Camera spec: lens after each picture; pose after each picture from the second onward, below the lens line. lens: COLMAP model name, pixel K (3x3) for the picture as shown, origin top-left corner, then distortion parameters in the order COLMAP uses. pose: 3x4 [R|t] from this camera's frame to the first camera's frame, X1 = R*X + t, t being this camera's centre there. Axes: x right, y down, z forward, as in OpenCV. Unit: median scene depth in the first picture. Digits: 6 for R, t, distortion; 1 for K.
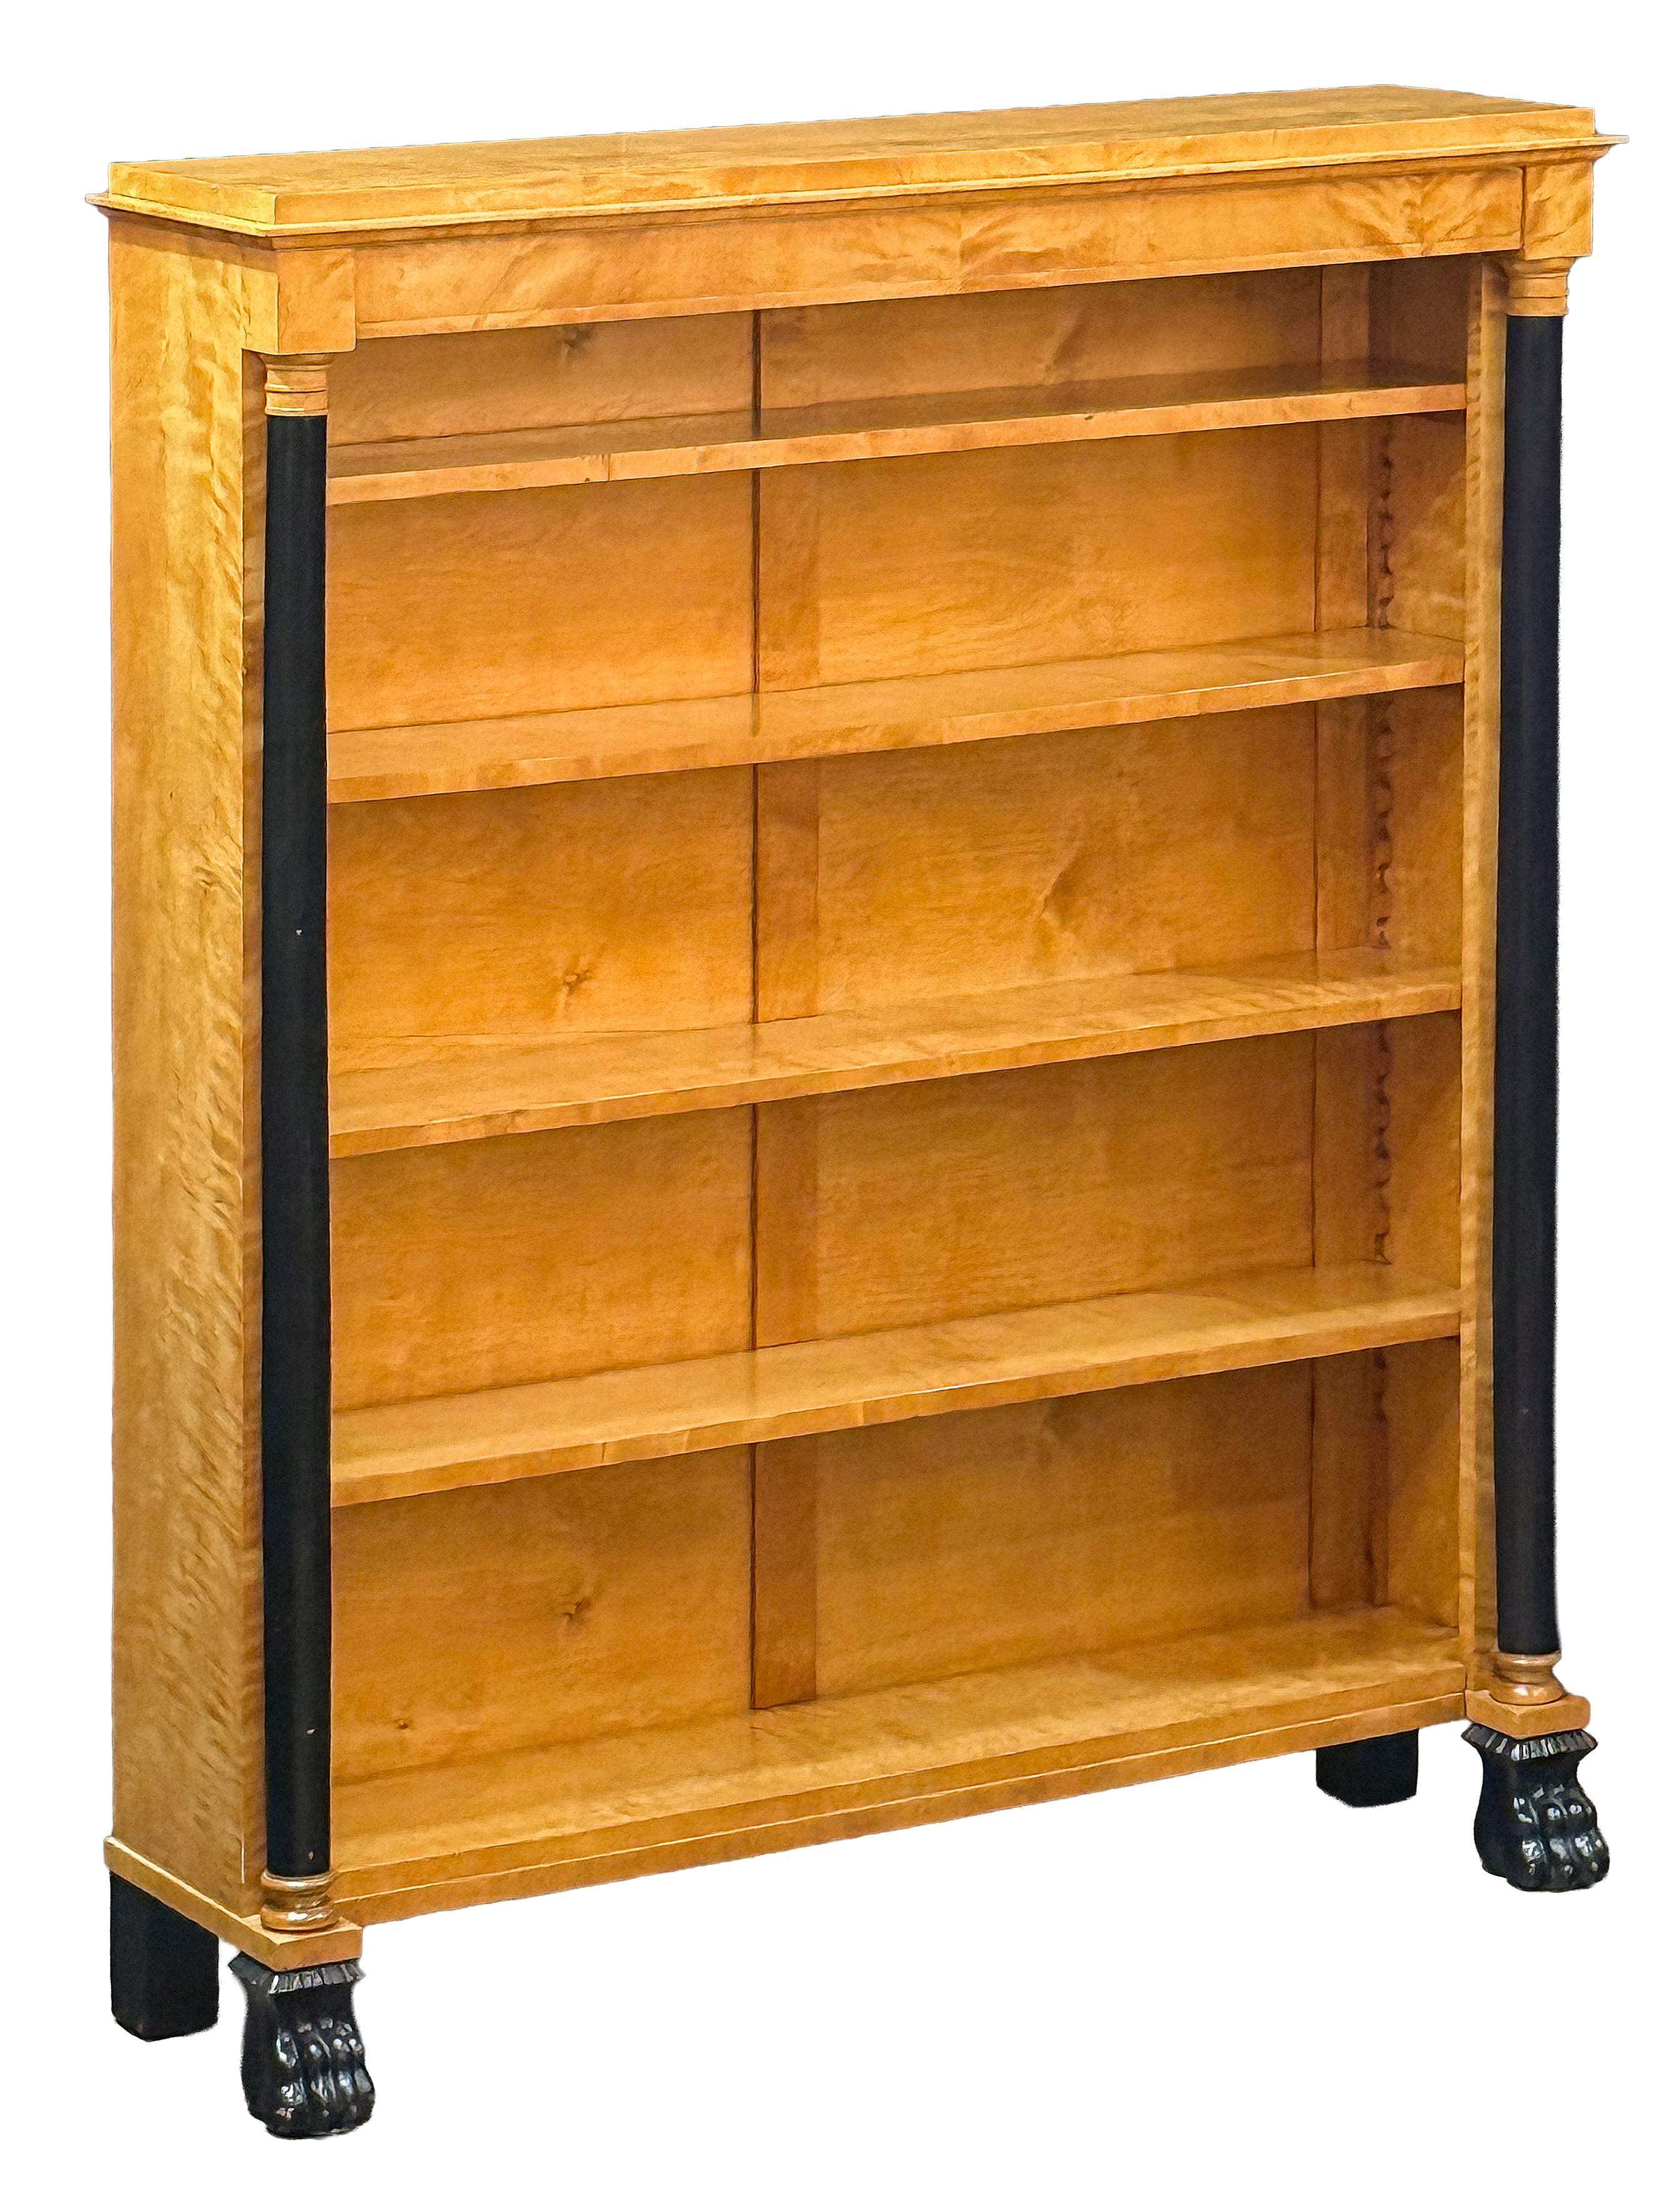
lens RADIAL K [[7116.9, 0, 837.9], [0, 7116.9, 1089.6], [0, 0, 1]] dist [-0.029614, 0.000000]
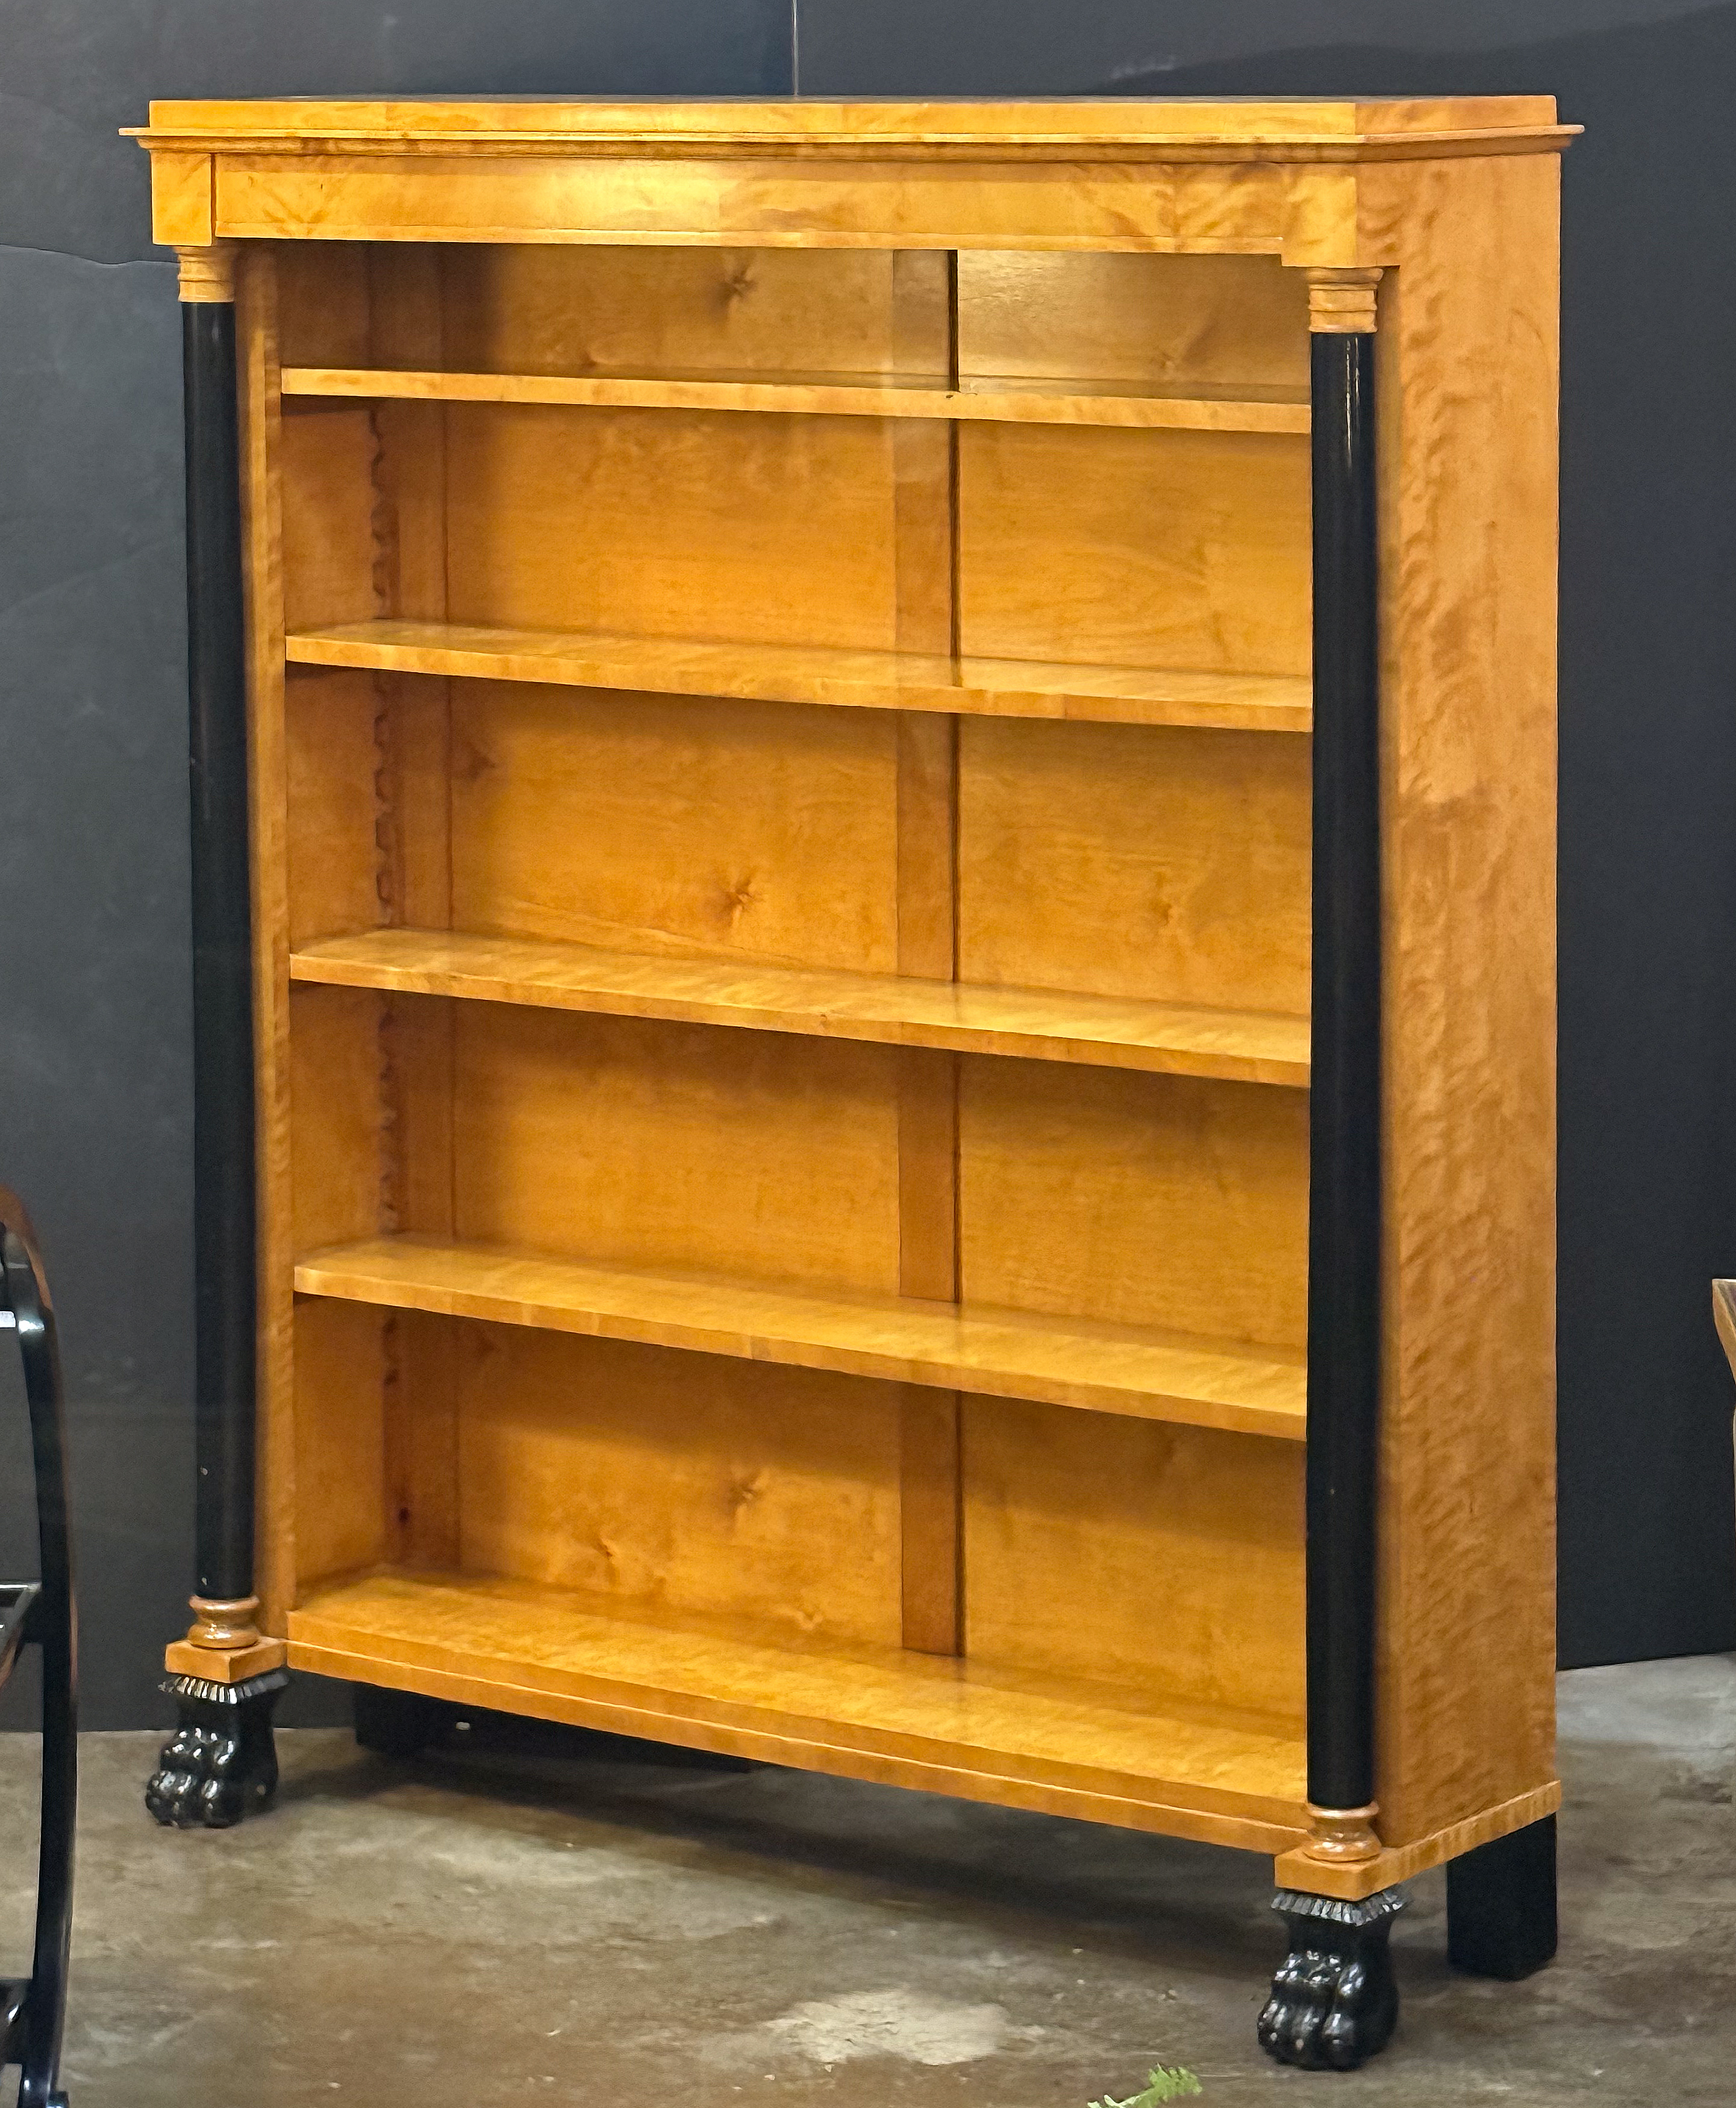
lens RADIAL K [[6422.5, 0, 912.7], [0, 6422.5, 1292.3], [0, 0, 1]] dist [0.086033, 0.000000]
pose [[0.439840, 0.188554, -0.878059, 0.823819], [-0.192030, 0.974845, 0.113145, -0.071342], [0.877306, 0.118848, 0.464984, 0.578948]]
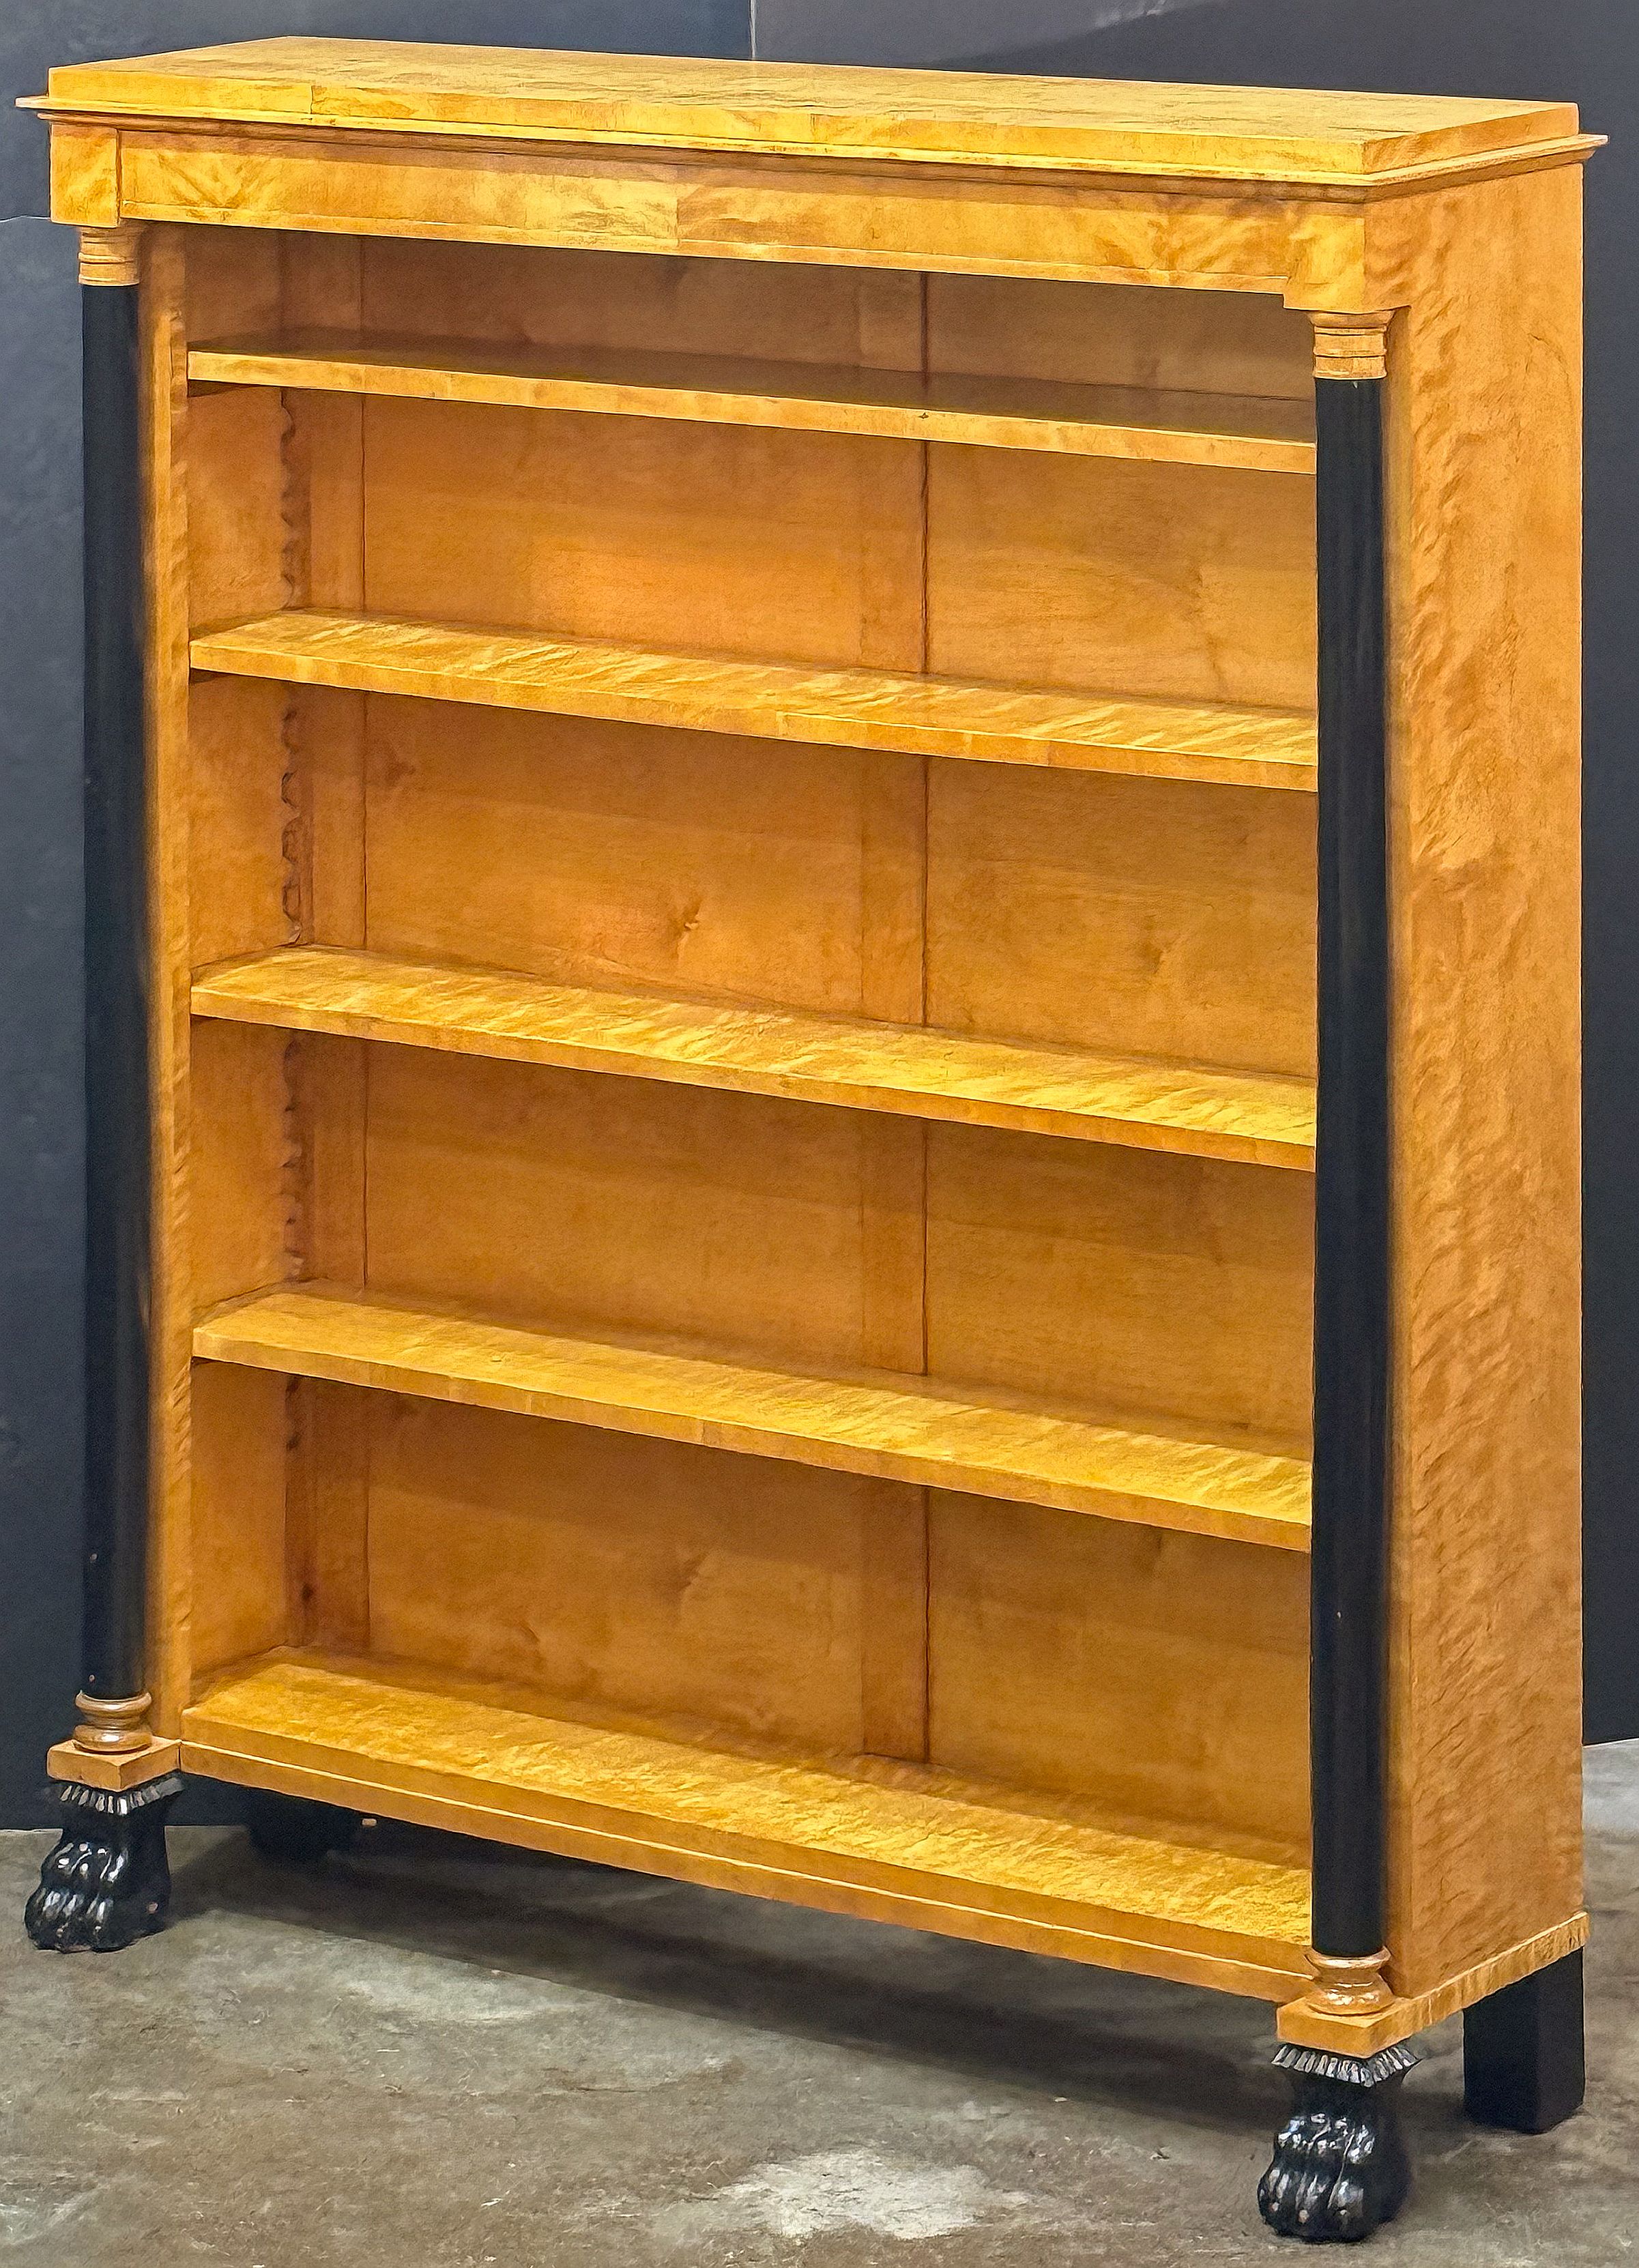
lens RADIAL K [[8124.0, 0, 953.5], [0, 8124.0, 775.0], [0, 0, 1]] dist [0.070335, 0.000000]
pose [[0.456951, 0.163629, -0.874312, 0.937383], [-0.195825, 0.977324, 0.080561, -0.131151], [0.867668, 0.134400, 0.478632, 0.495700]]
